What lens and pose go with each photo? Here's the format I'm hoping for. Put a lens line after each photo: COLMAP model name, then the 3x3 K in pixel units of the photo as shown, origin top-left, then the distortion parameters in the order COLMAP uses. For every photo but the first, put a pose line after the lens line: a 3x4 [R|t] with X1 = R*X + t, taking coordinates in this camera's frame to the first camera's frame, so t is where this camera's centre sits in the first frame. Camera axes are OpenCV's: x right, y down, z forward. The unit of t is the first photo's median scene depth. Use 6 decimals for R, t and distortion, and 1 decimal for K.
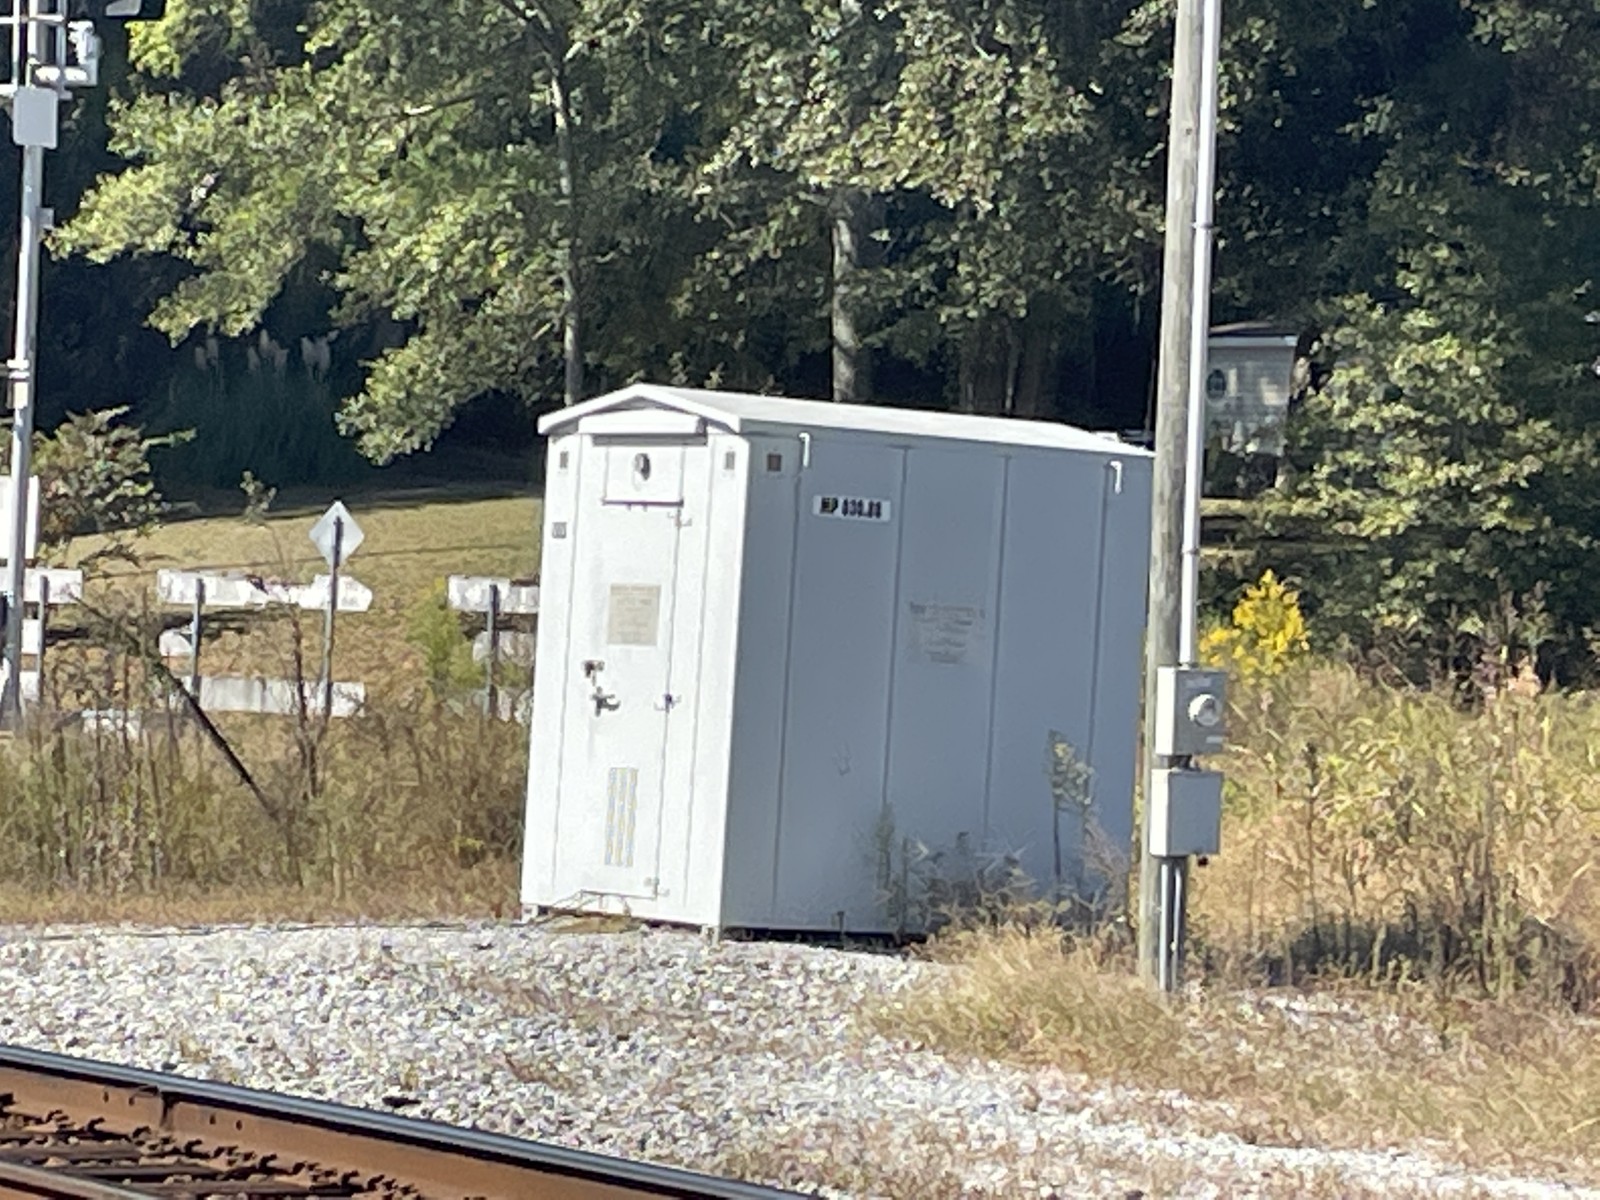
lens RADIAL K [[6128.1, 0, 800.0], [0, 6128.1, 600.0], [0, 0, 1]] dist [0.211371, 4.732925]
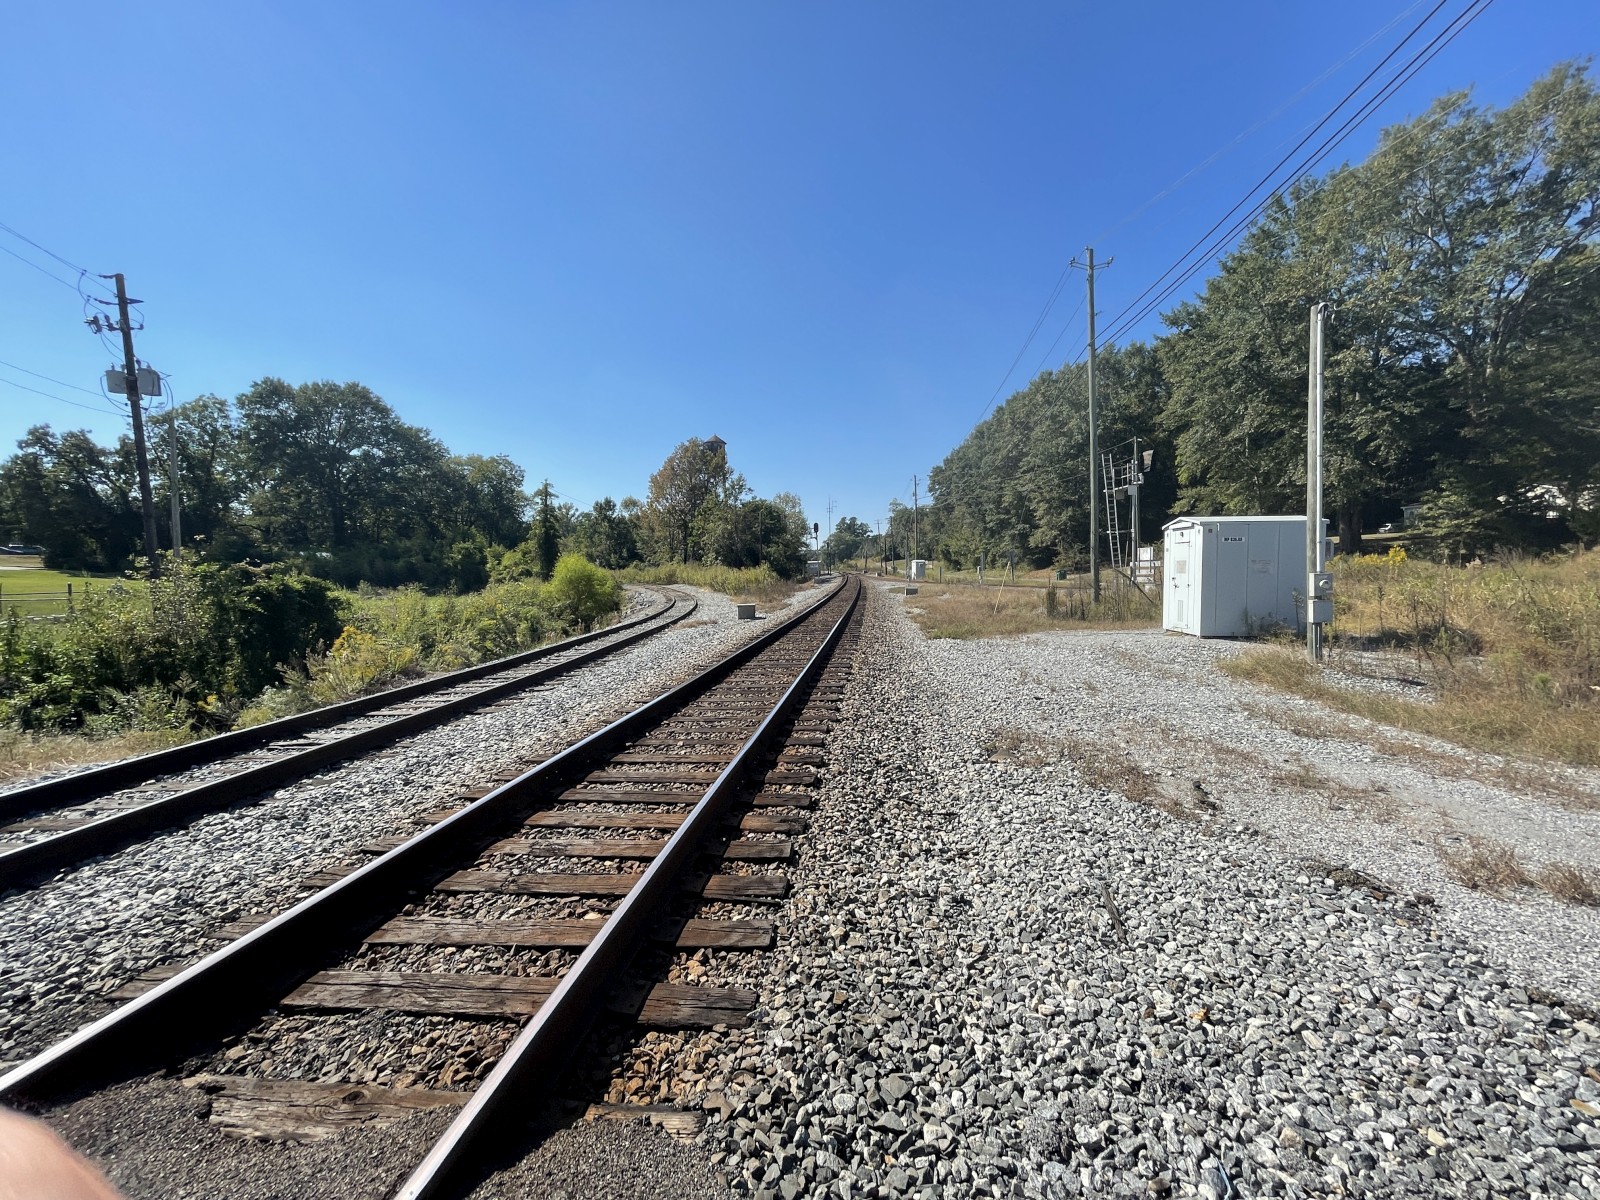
lens RADIAL K [[648.4, 0, 800.0], [0, 648.4, 600.0], [0, 0, 1]] dist [-0.001377, -0.000174]
pose [[0.760297, -0.033019, -0.648736, 0.037000], [0.060395, 0.997974, 0.019987, 0.000163], [0.646762, -0.054376, 0.760751, 0.227169]]
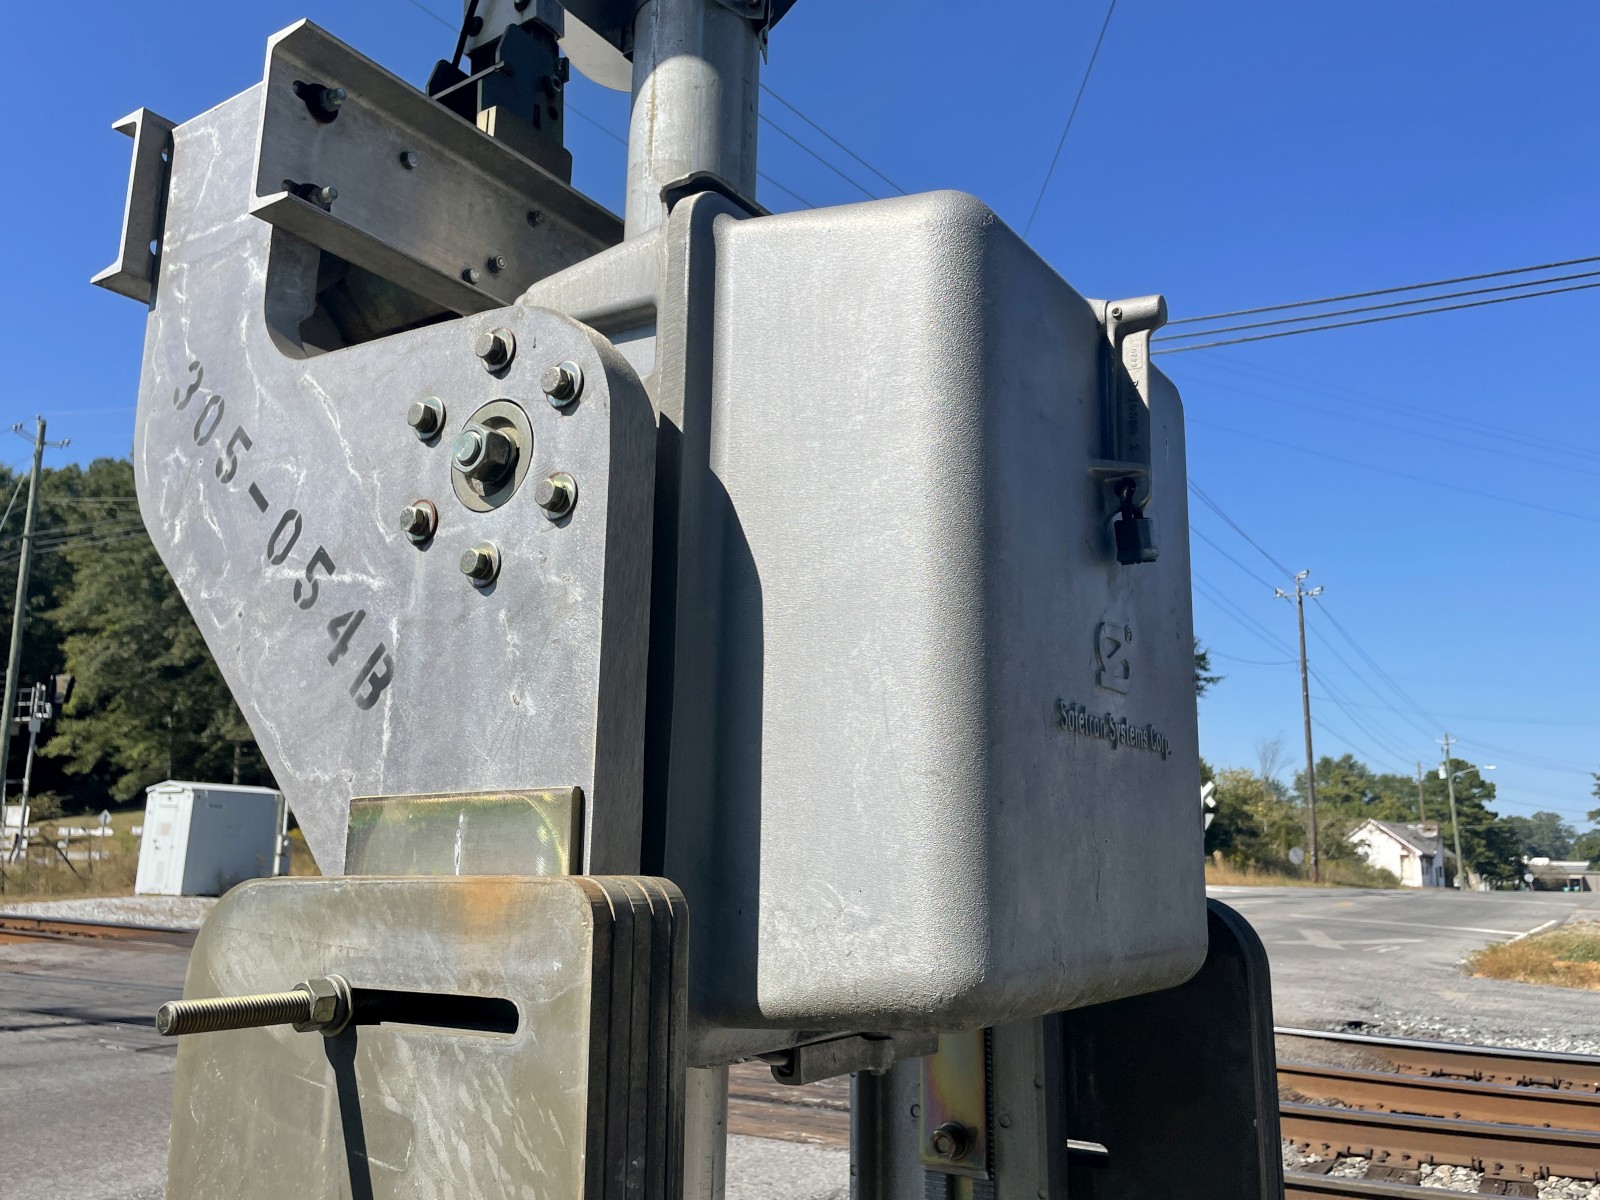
lens RADIAL K [[1289.6, 0, 800.1], [0, 1289.6, 575.6], [0, 0, 1]] dist [0.012824, -0.002125]
pose [[0.919315, 0.048172, 0.390562, 0.012839], [0.027245, 0.982307, -0.185287, 0.004319], [-0.392578, 0.180978, 0.901737, -0.079441]]
